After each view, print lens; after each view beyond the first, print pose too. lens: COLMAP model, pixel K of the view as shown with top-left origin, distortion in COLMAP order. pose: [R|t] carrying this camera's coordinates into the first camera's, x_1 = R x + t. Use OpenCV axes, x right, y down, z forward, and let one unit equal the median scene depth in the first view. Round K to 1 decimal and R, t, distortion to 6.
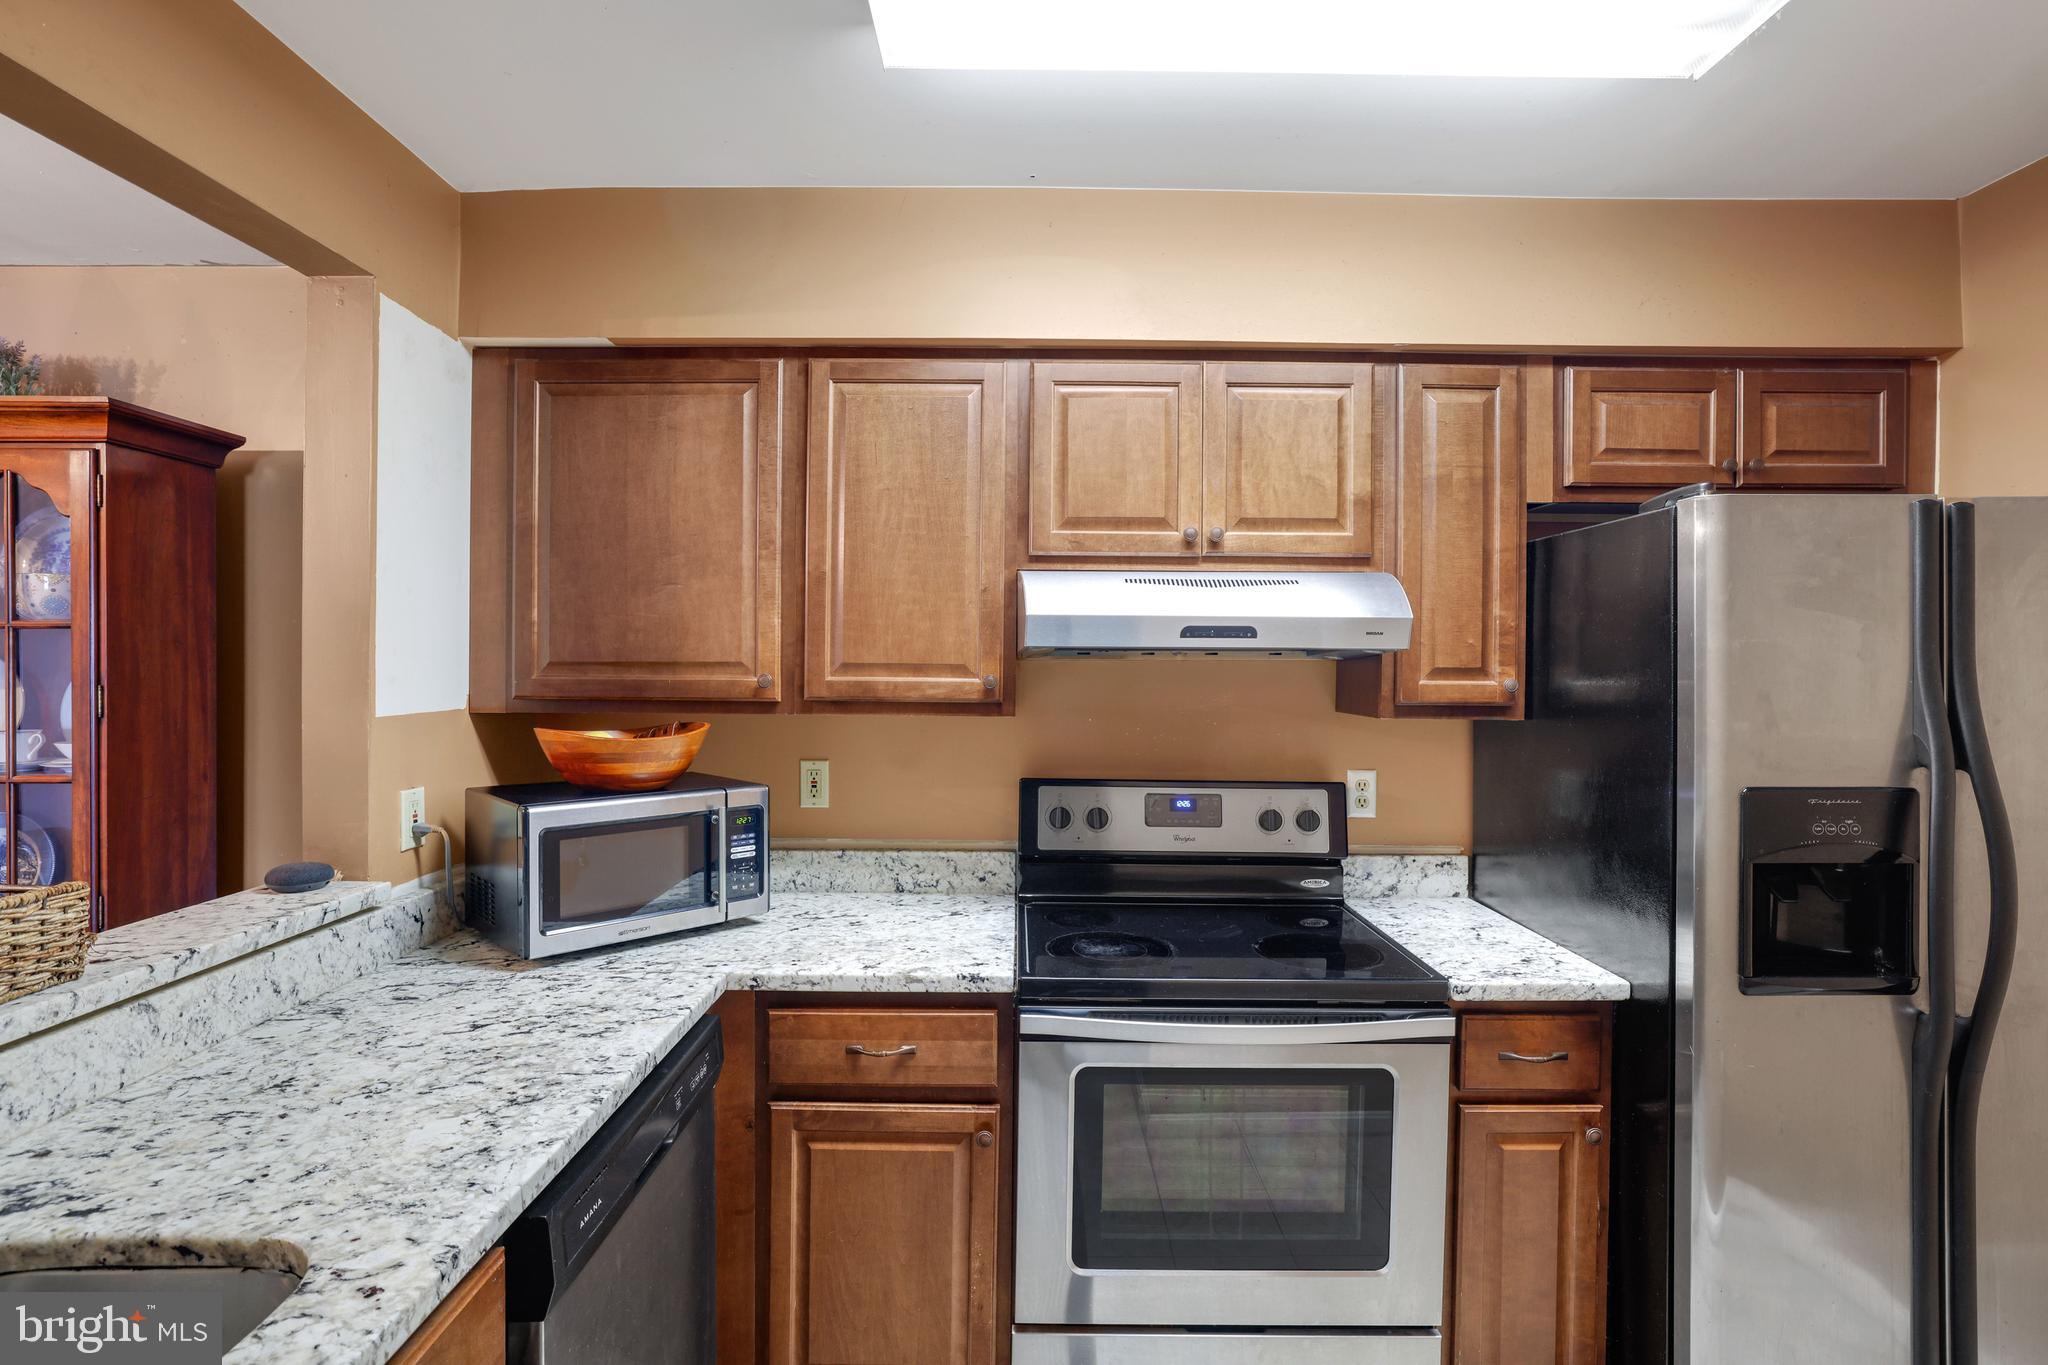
lens RADIAL K [[971.8, 0, 1010.7], [0, 971.8, 649.8], [0, 0, 1]] dist [-0.044093, 0.021925]
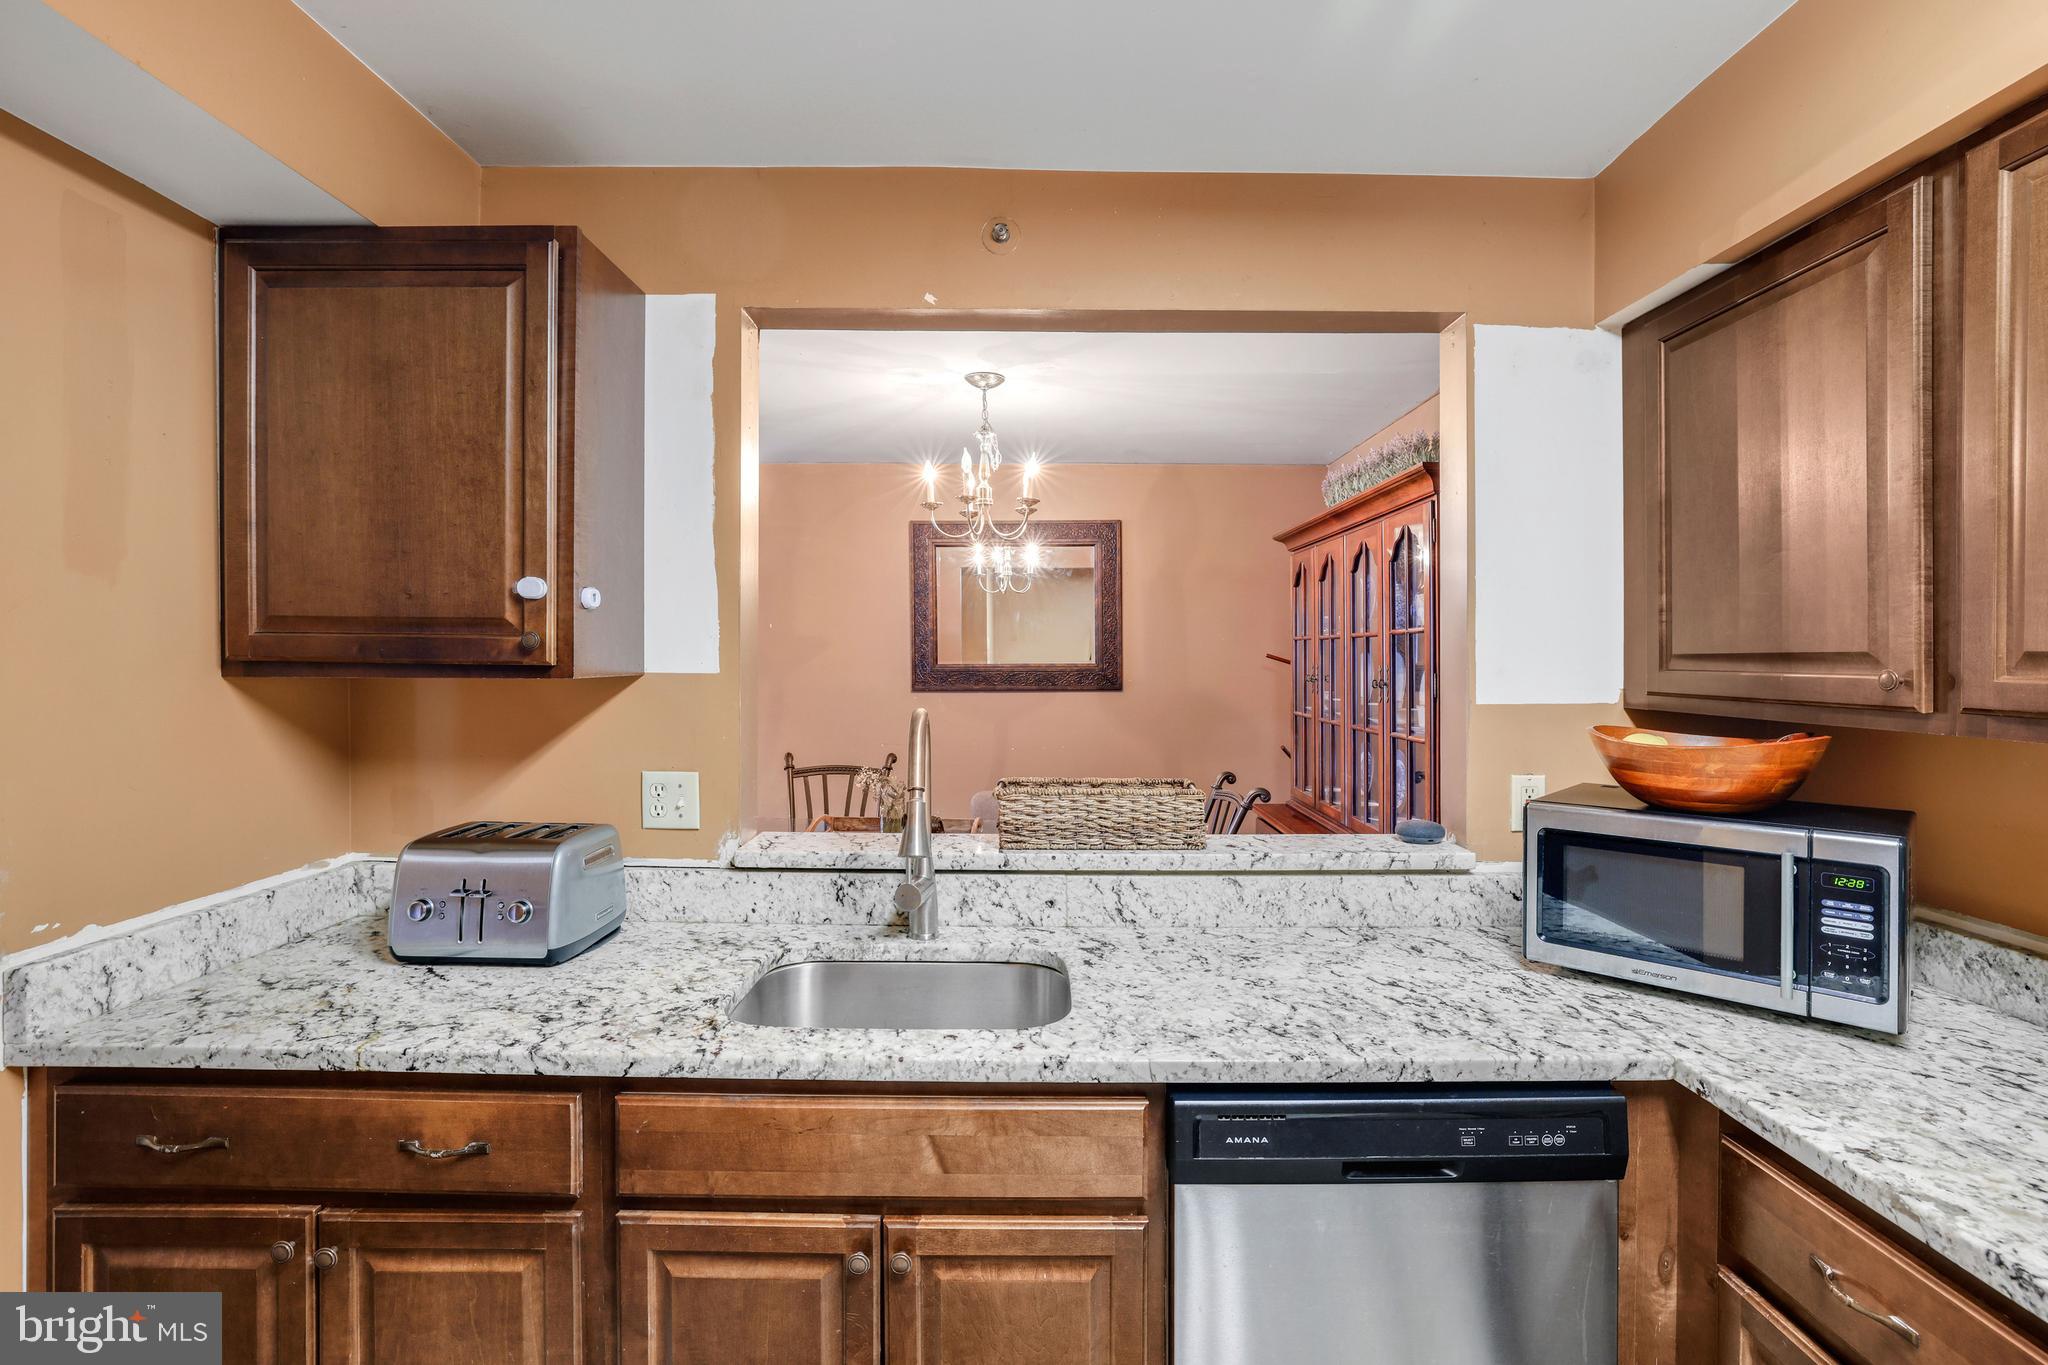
lens RADIAL K [[930.4, 0, 1014.4], [0, 930.4, 644.8], [0, 0, 1]] dist [-0.043907, 0.018298]
pose [[0.014903, -0.015287, -0.999772, 0.417475], [0.012925, 0.999803, -0.015095, 0.010404], [0.999805, -0.012697, 0.015098, 0.458135]]
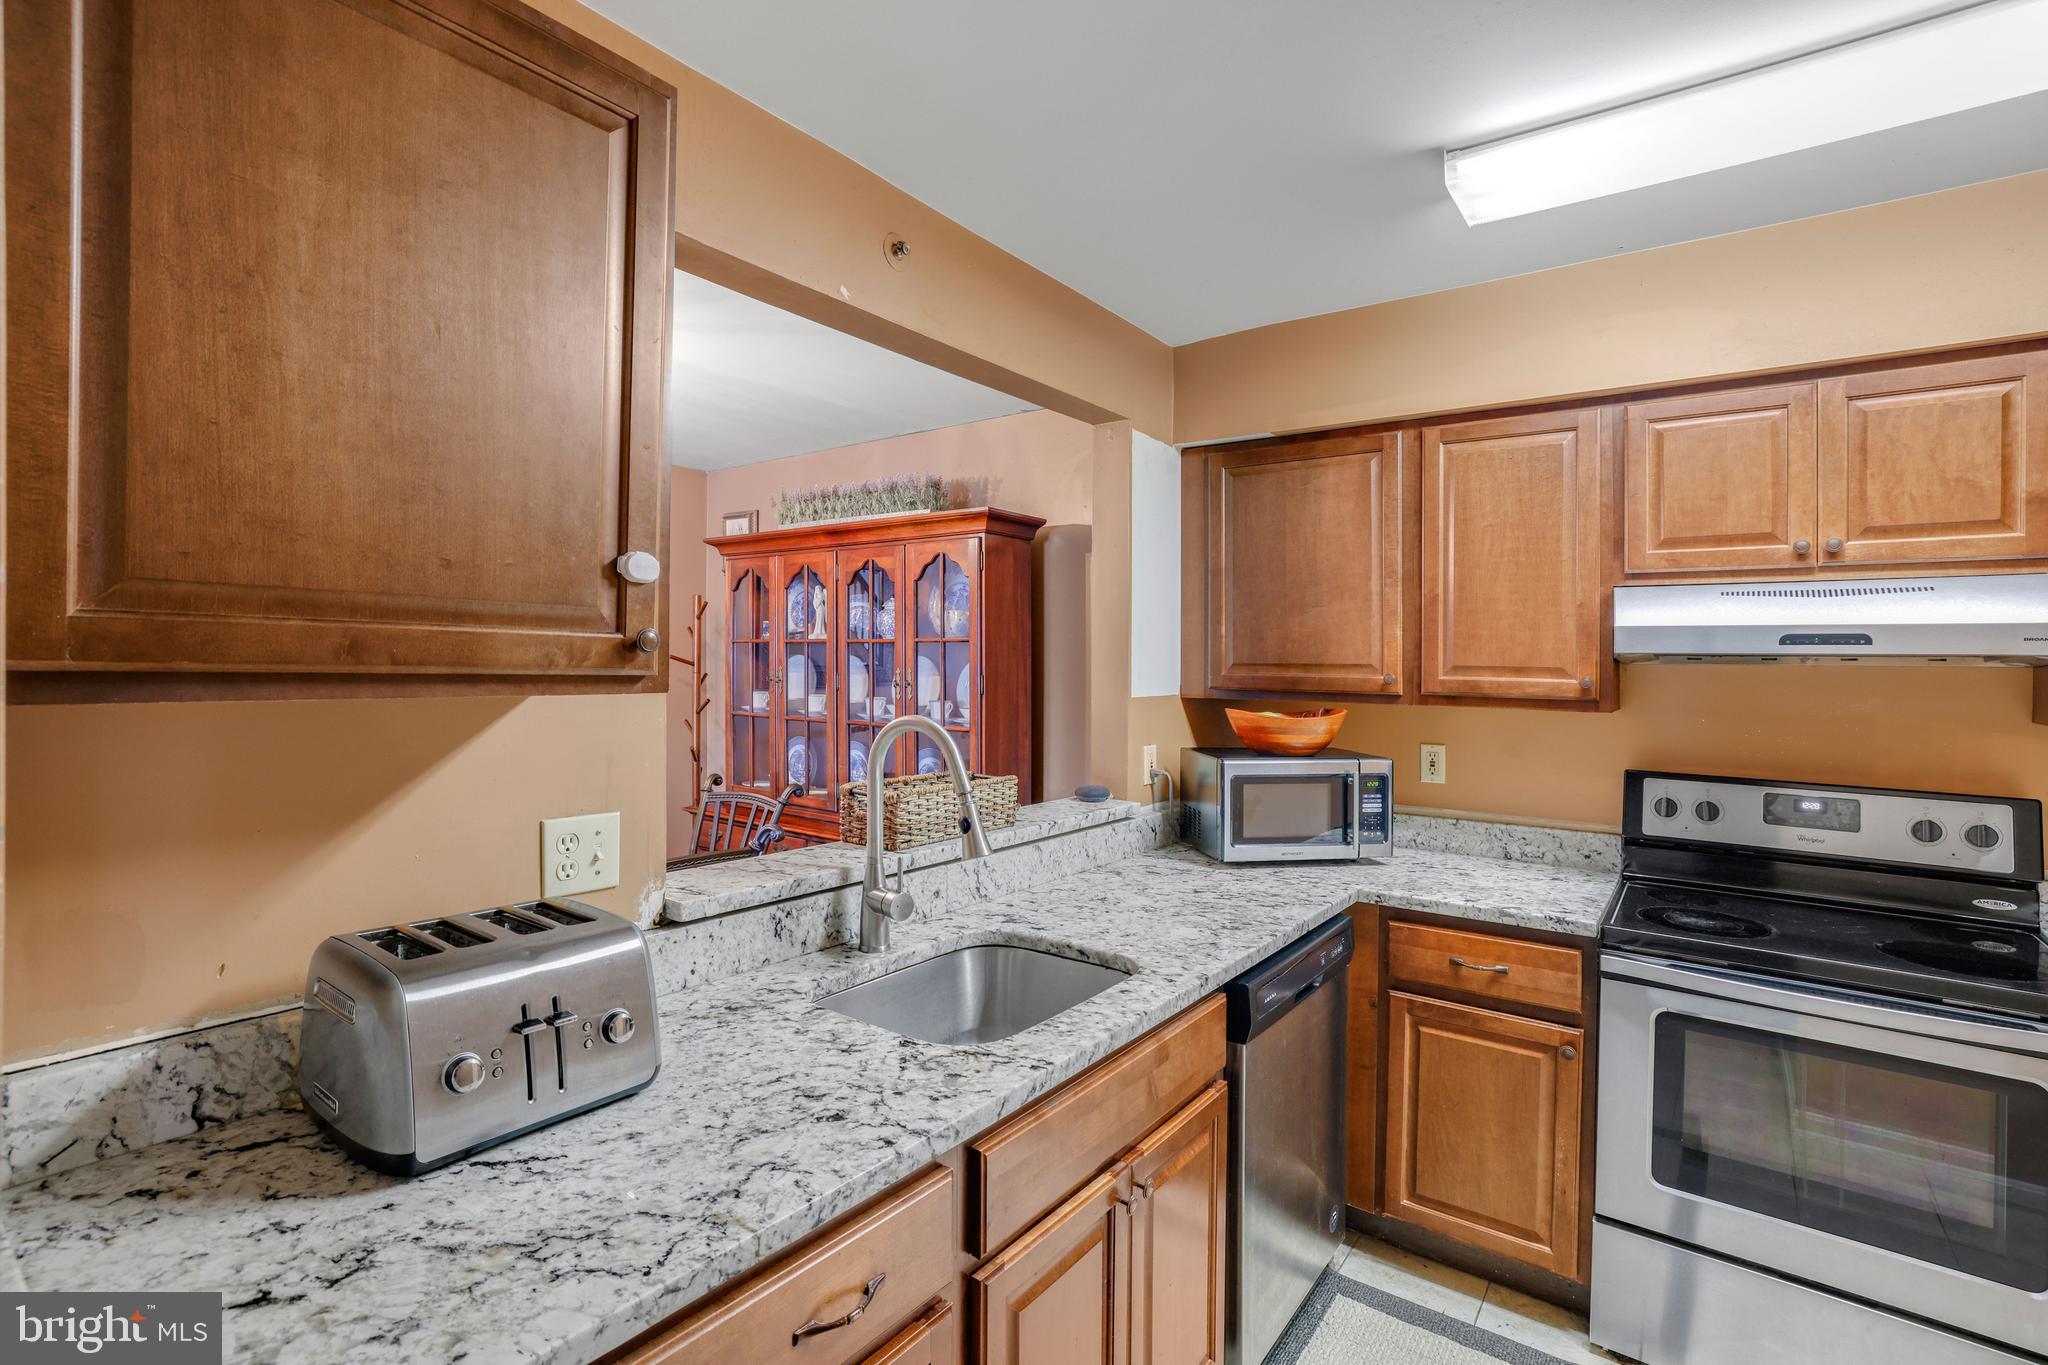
lens RADIAL K [[930.4, 0, 1014.4], [0, 930.4, 644.8], [0, 0, 1]] dist [-0.043907, 0.018298]
pose [[0.797241, -0.005004, -0.603640, 0.111019], [0.000656, 0.999972, -0.007423, -0.005721], [0.603660, 0.005522, 0.797223, -0.347507]]
